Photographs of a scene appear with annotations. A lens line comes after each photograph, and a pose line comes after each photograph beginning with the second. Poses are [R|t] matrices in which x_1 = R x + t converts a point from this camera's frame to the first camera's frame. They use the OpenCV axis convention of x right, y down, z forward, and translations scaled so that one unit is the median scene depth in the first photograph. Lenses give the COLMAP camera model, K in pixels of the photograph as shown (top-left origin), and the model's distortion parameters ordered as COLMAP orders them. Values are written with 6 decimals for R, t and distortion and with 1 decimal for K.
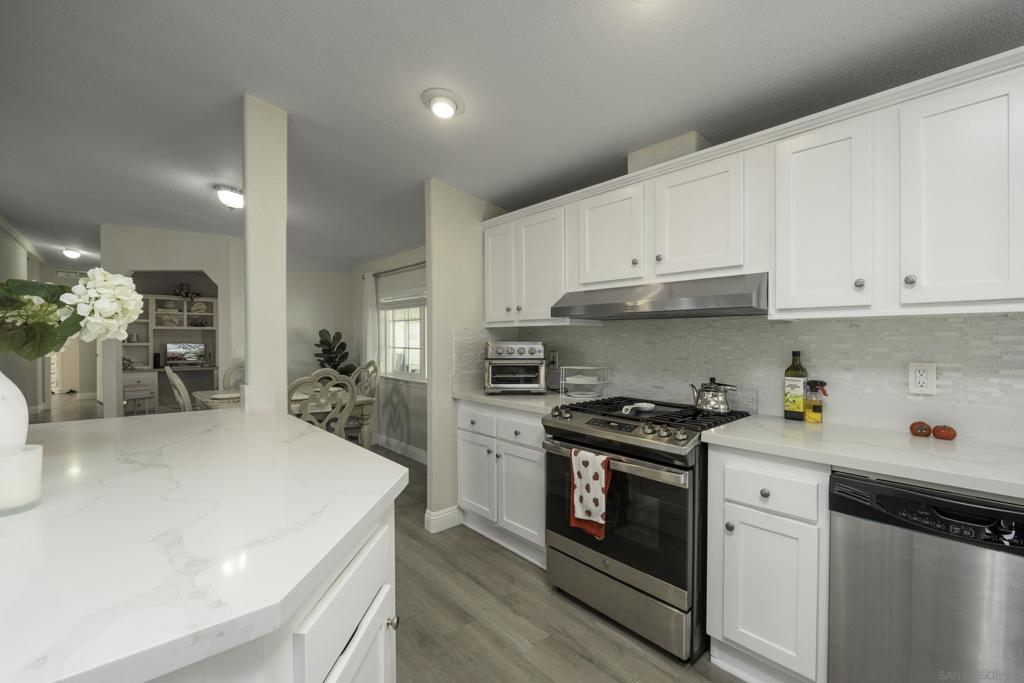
lens RADIAL K [[430.5, 0, 511.0], [0, 430.5, 341.4], [0, 0, 1]] dist [-0.009139, 0.000783]
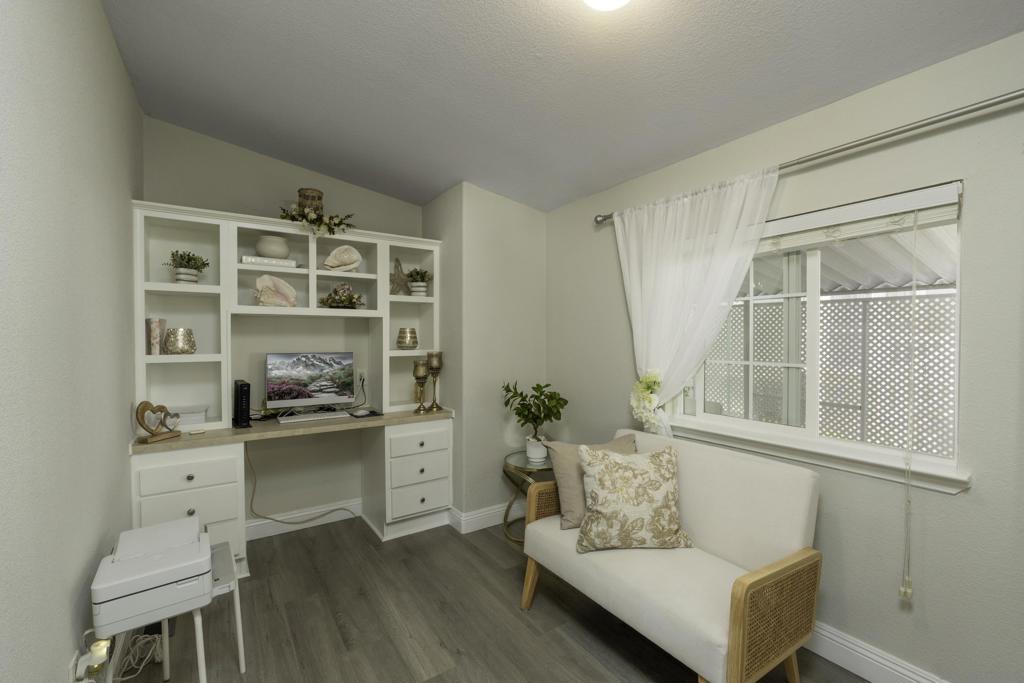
lens RADIAL K [[430.5, 0, 514.9], [0, 430.5, 343.5], [0, 0, 1]] dist [-0.009139, 0.000783]
pose [[0.991351, 0.003485, -0.131193, -0.547408], [-0.002286, 0.999954, 0.009291, -0.007992], [0.131220, -0.008911, 0.991313, 0.666363]]
